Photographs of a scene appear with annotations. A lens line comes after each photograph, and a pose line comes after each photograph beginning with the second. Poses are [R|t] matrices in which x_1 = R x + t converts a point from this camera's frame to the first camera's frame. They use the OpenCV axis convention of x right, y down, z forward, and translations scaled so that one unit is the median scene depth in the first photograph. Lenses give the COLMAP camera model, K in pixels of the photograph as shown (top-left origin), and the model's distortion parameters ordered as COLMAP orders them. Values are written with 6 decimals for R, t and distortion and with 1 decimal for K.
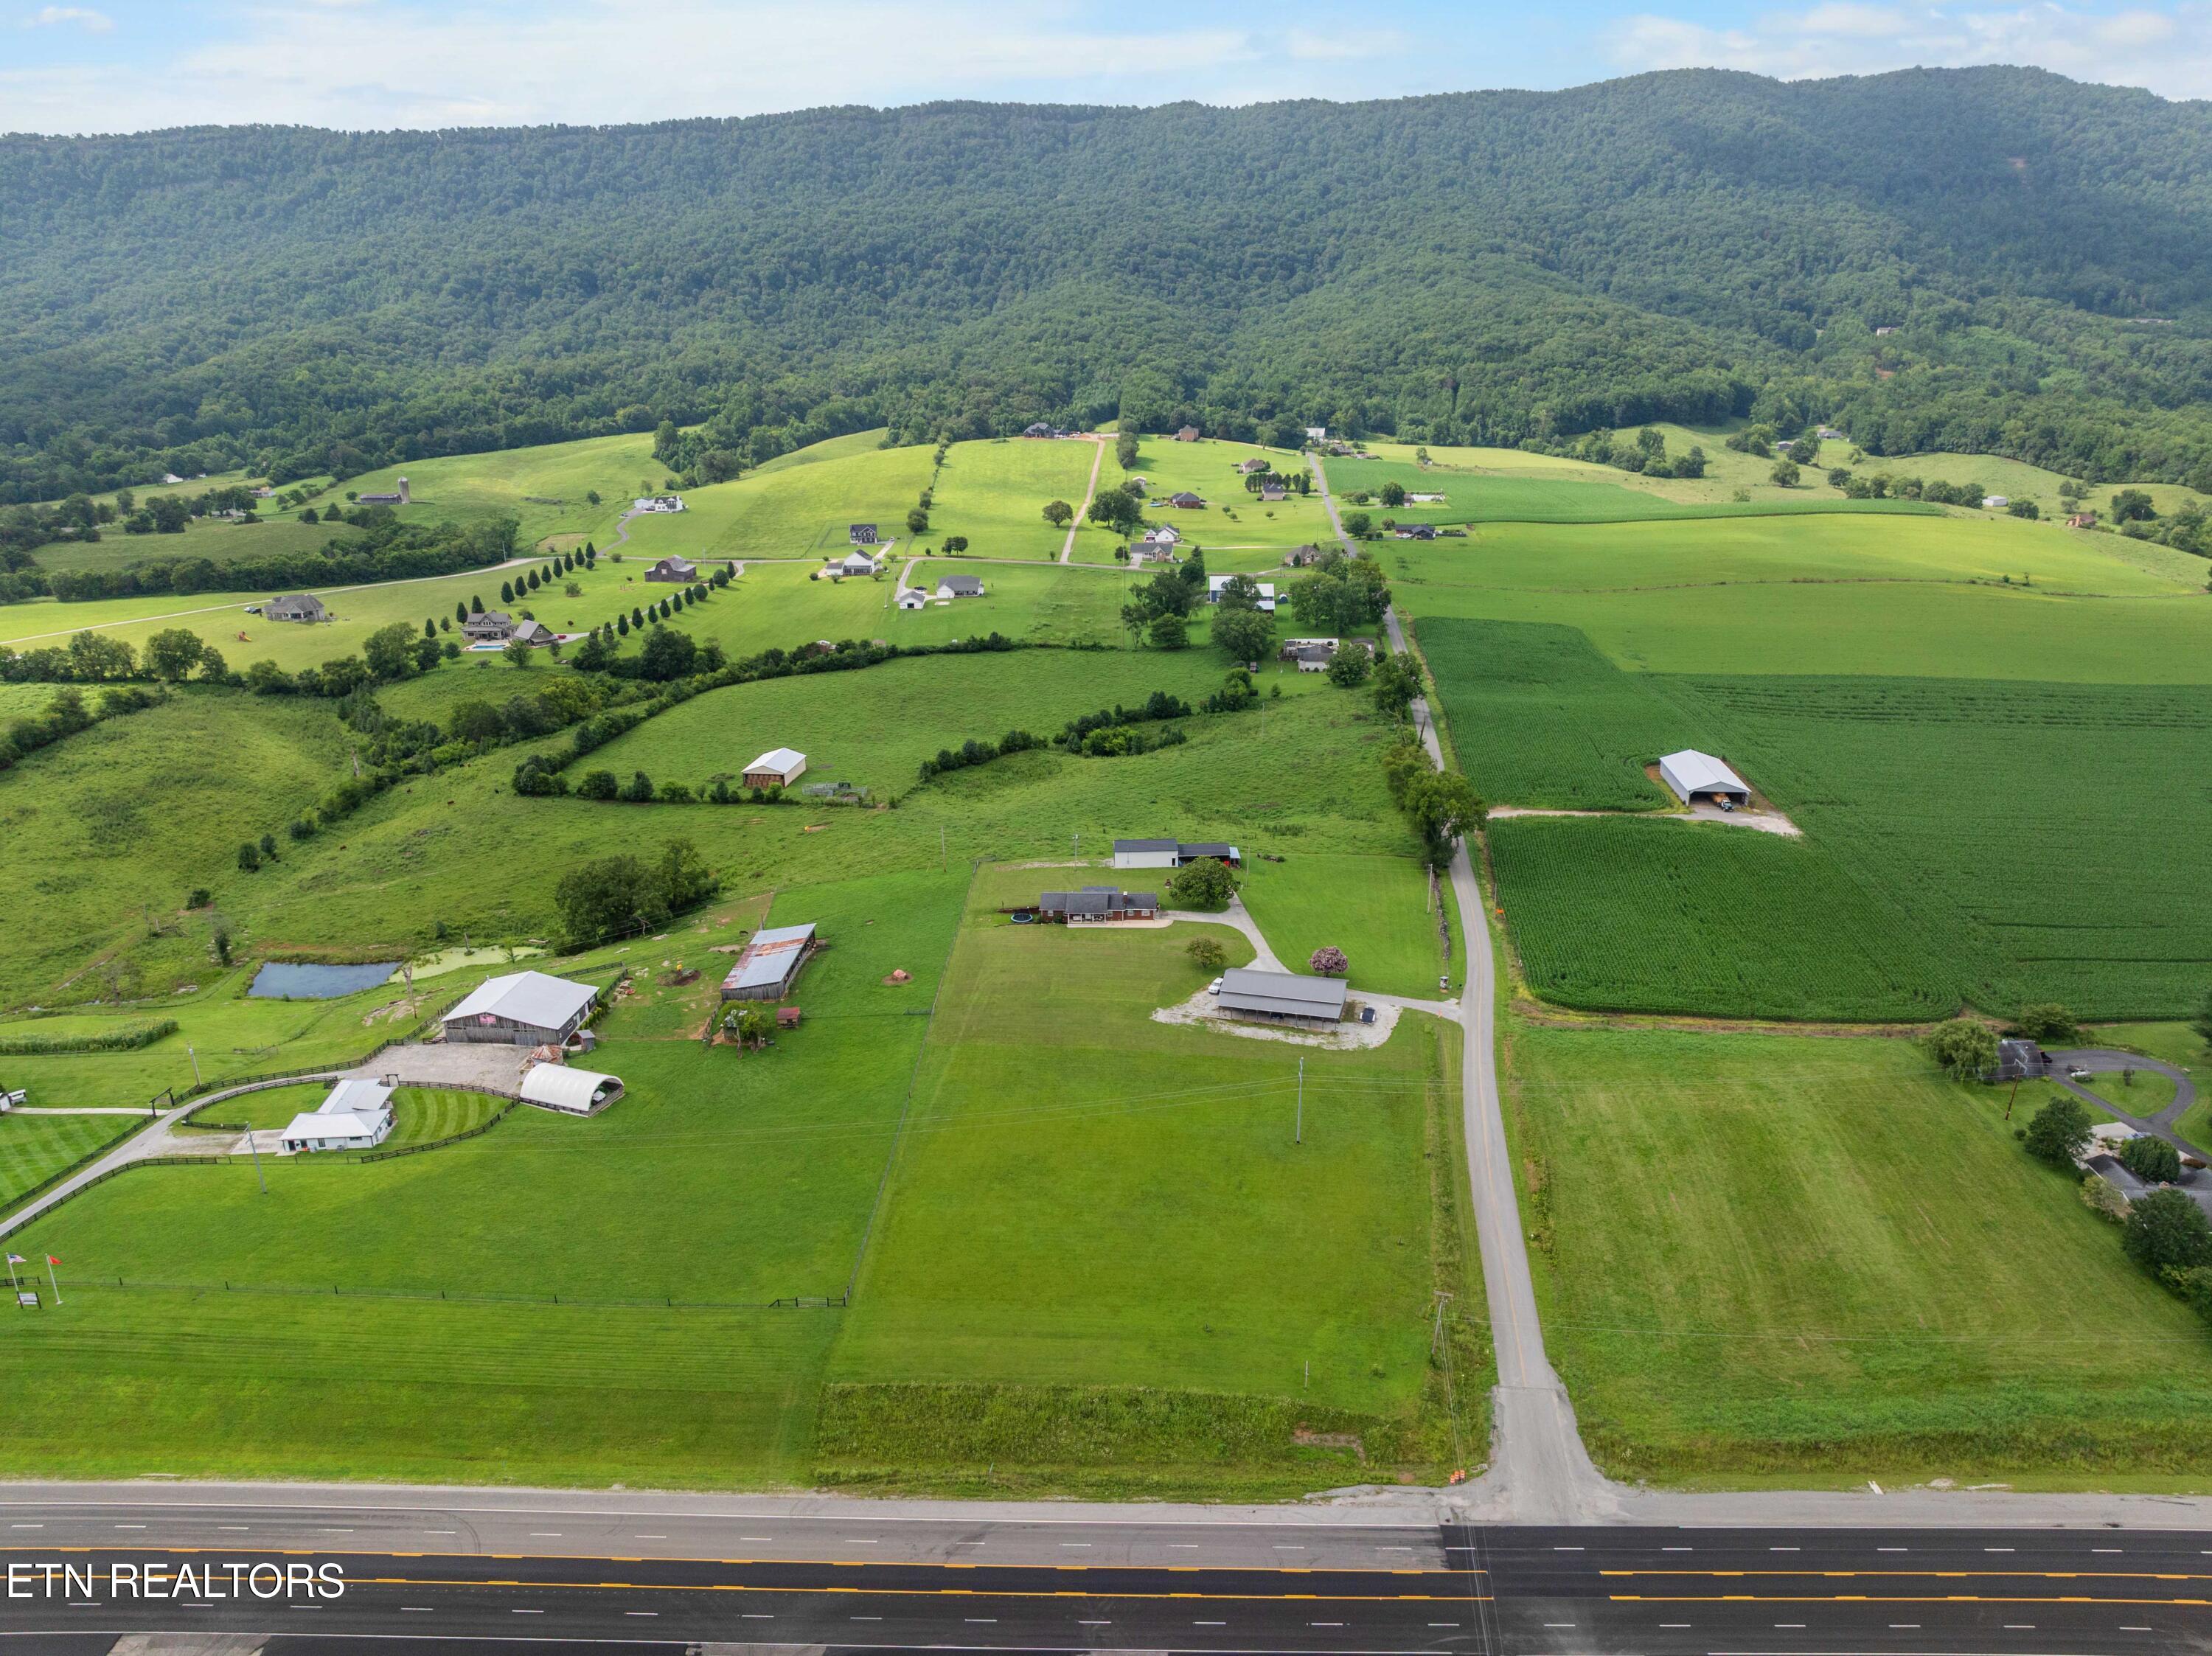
lens RADIAL K [[1562.2, 0, 1112.4], [0, 1562.2, 820.1], [0, 0, 1]] dist [-0.038246, -0.001551]
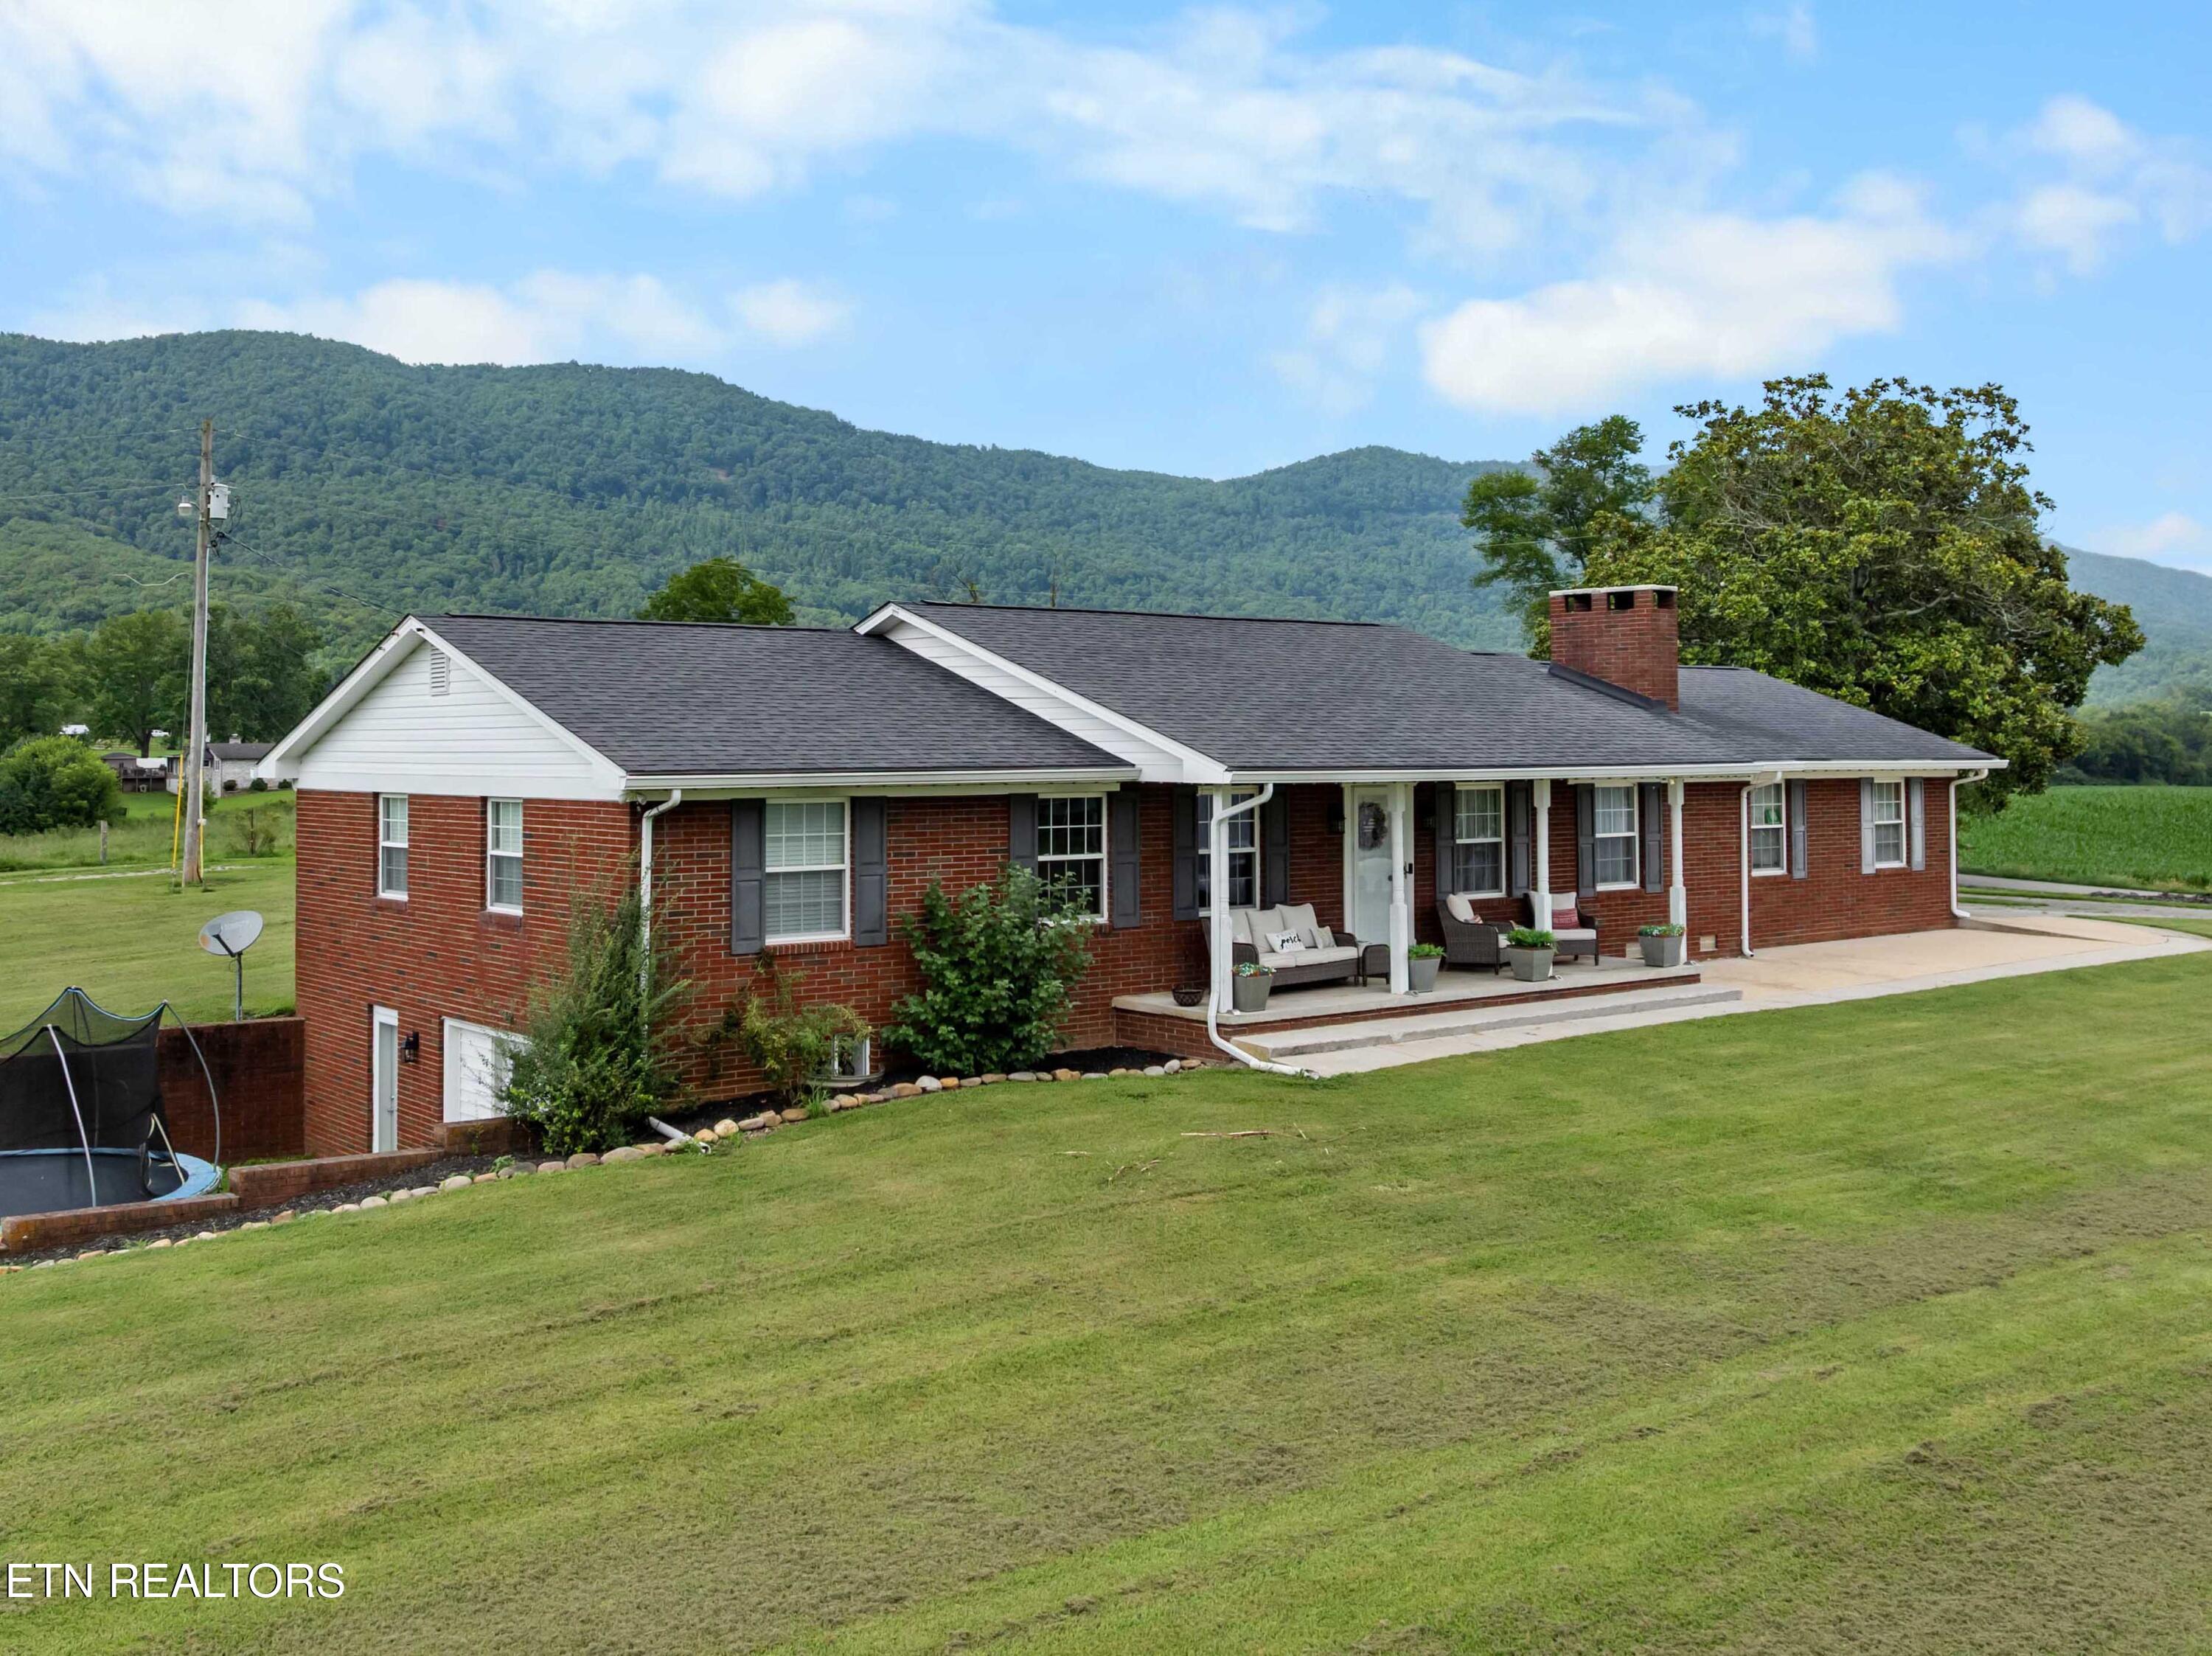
lens RADIAL K [[2212.9, 0, 1009.8], [0, 2212.9, 649.1], [0, 0, 1]] dist [-0.010232, -0.073153]
pose [[0.768374, 0.035364, 0.639024, -0.012955], [0.198783, 0.935902, -0.290813, 0.012317], [-0.608348, 0.350480, 0.712093, 0.158581]]
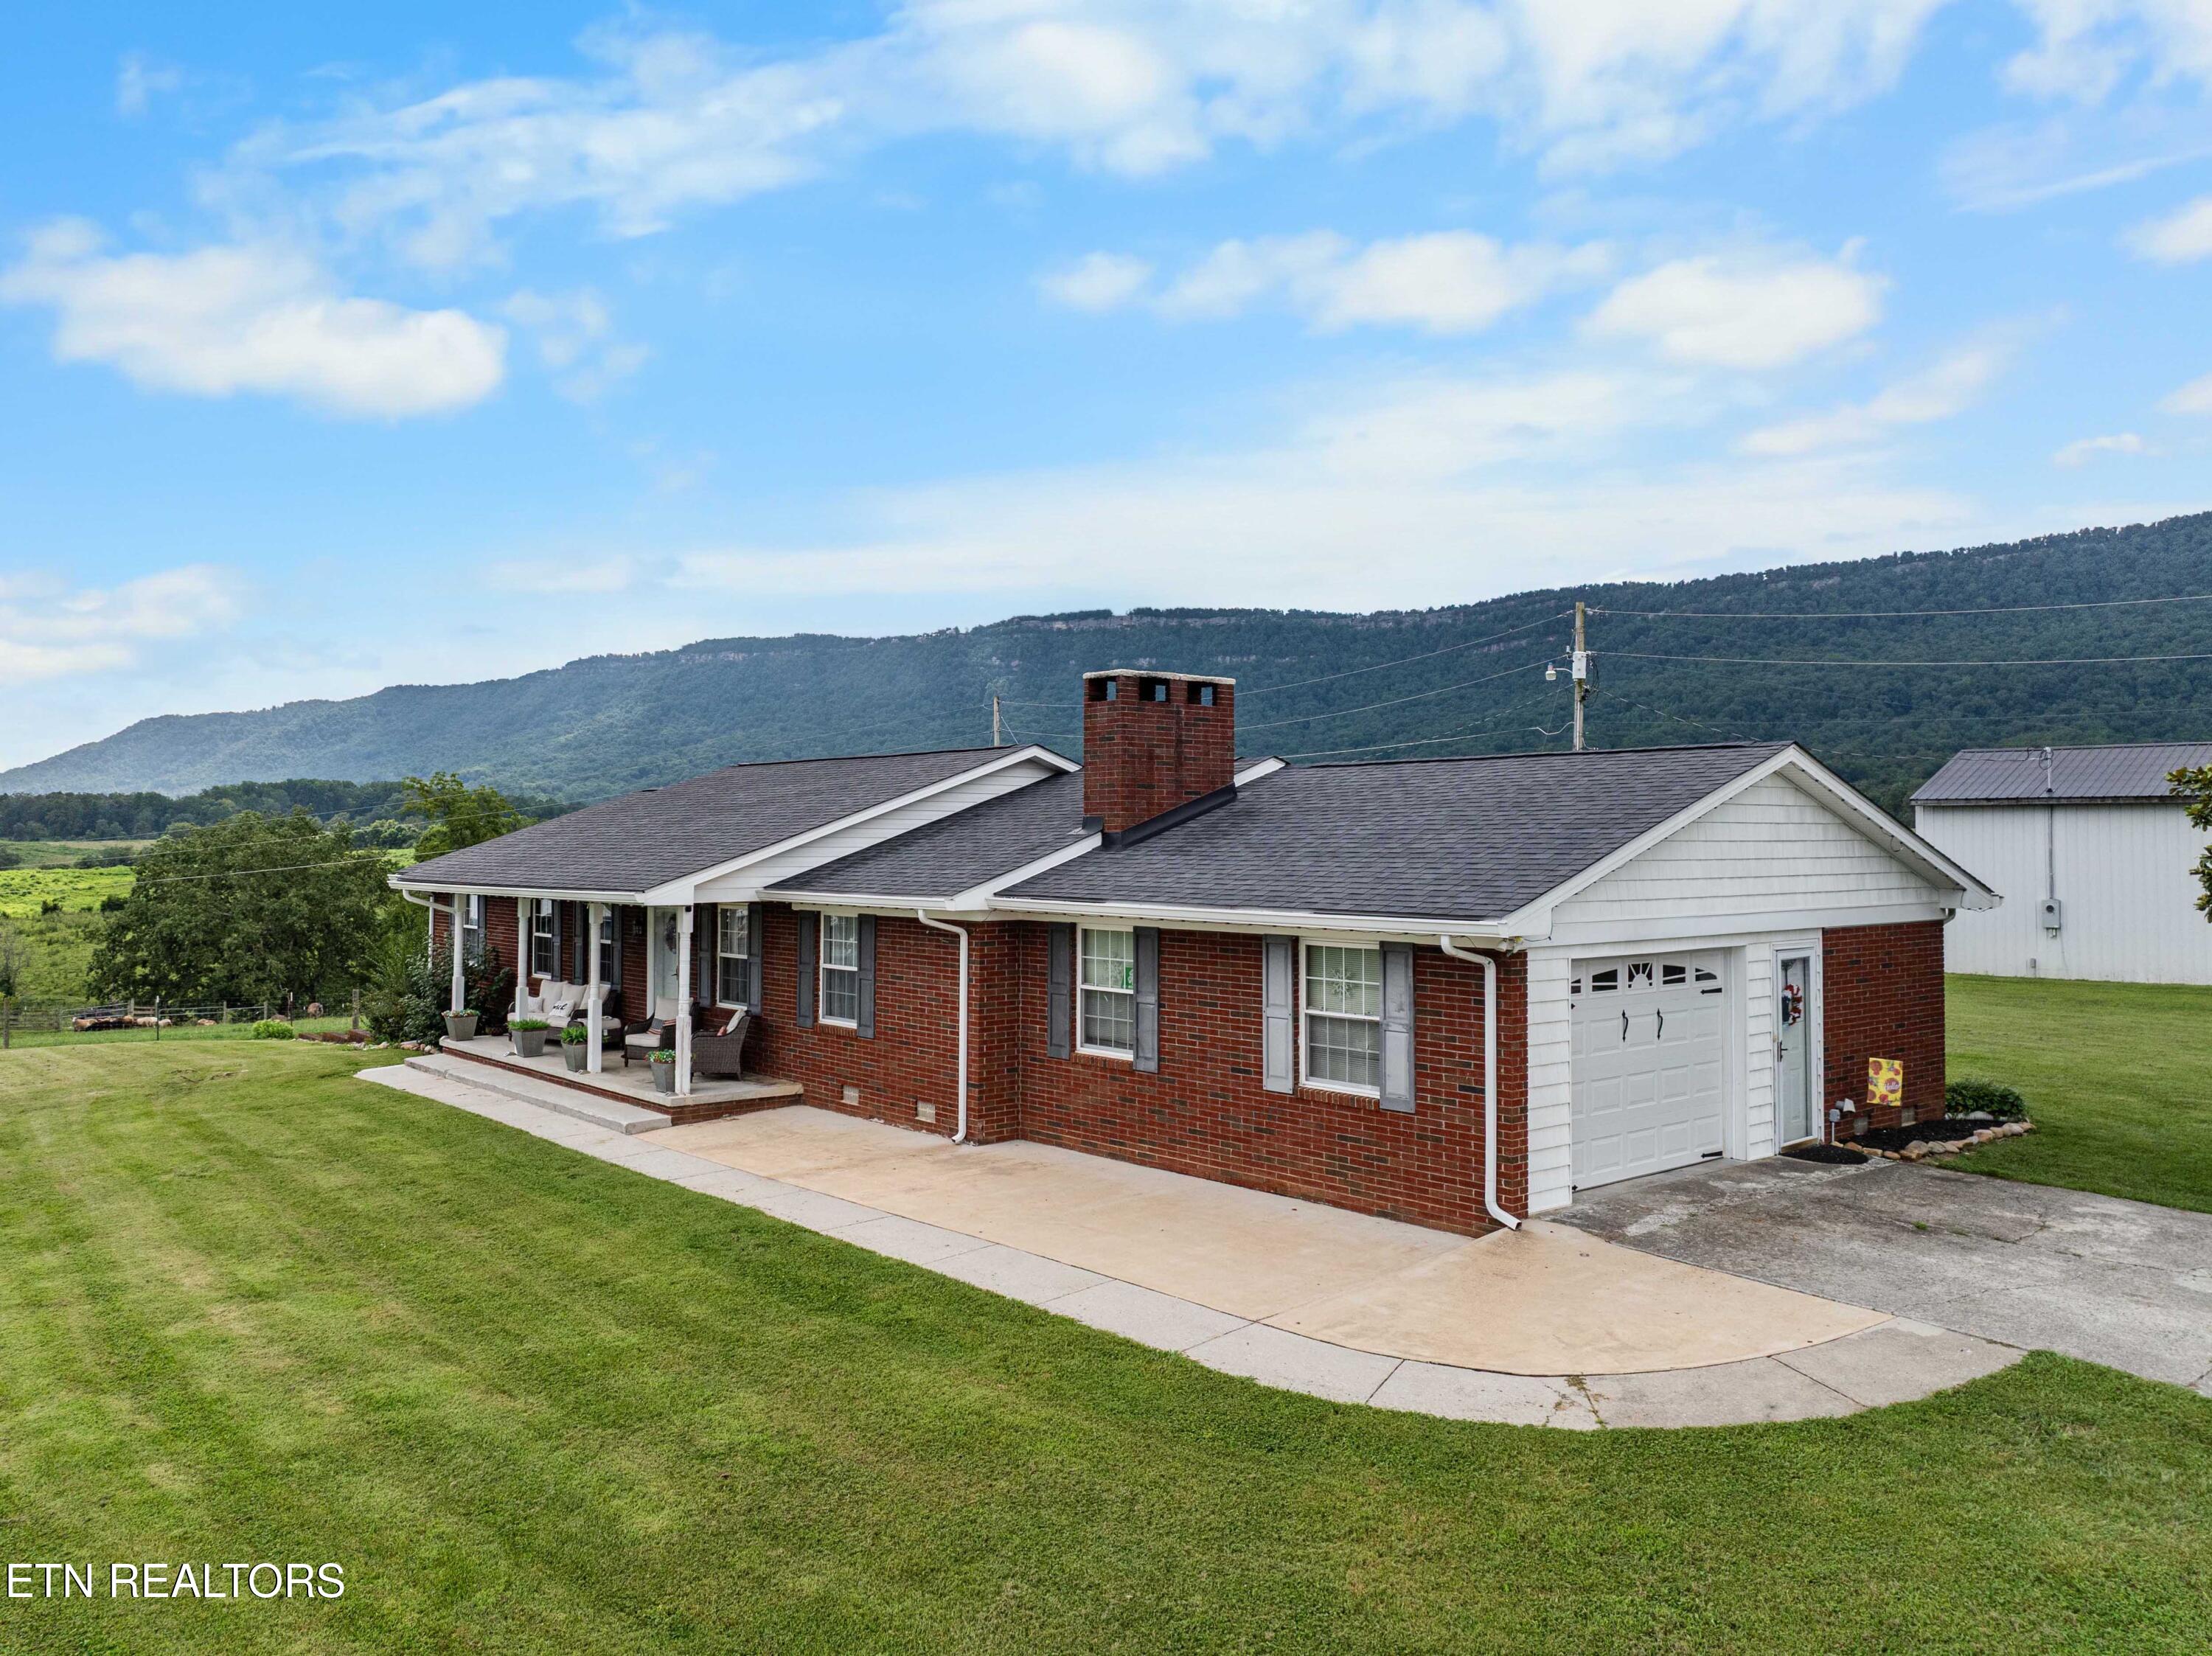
lens RADIAL K [[1674.1, 0, 1052.9], [0, 1674.1, 776.5], [0, 0, 1]] dist [-0.031005, -0.013224]
pose [[0.671650, -0.018626, -0.740635, 0.008470], [-0.242502, 0.939088, -0.243531, 0.011085], [0.700057, 0.343173, 0.626221, 0.161043]]
